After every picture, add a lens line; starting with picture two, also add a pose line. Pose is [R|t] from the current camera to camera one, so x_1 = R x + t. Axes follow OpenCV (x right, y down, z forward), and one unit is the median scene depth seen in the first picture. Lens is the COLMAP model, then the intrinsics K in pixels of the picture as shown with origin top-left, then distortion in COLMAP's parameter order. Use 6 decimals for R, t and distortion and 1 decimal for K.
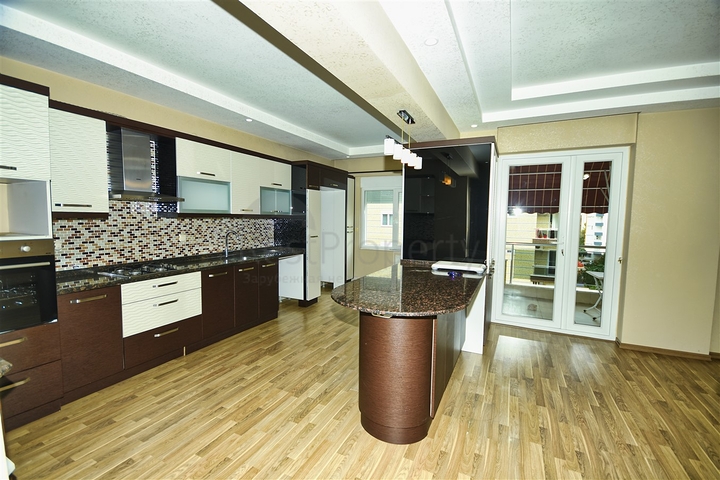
lens RADIAL K [[325.6, 0, 360.0], [0, 325.6, 240.0], [0, 0, 1]] dist [0.001481, 0.000039]
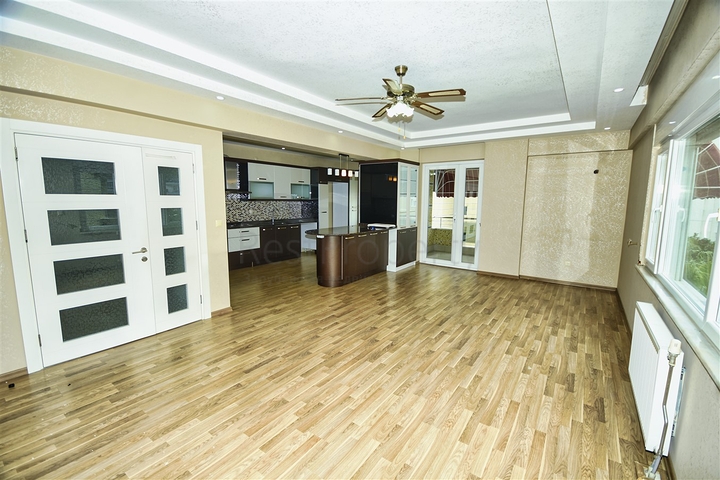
lens RADIAL K [[321.1, 0, 360.0], [0, 321.1, 240.0], [0, 0, 1]] dist [-0.002224, -0.000168]
pose [[0.985927, 0.018101, -0.166191, 0.419419], [-0.009211, 0.998493, 0.054107, 0.053587], [0.166920, -0.051815, 0.984608, -0.789682]]
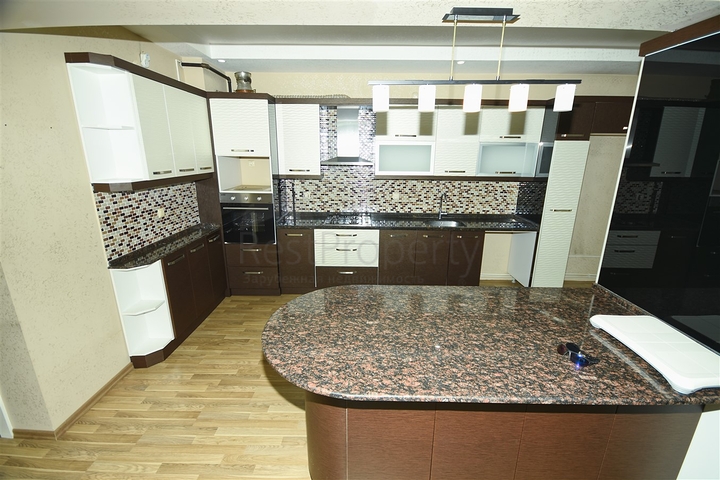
lens RADIAL K [[321.1, 0, 360.0], [0, 321.1, 240.0], [0, 0, 1]] dist [-0.002224, -0.000168]
pose [[0.422220, 0.230245, -0.876765, 0.391181], [-0.068843, 0.972557, 0.222248, -0.094176], [0.903875, -0.033478, 0.426484, 0.412016]]
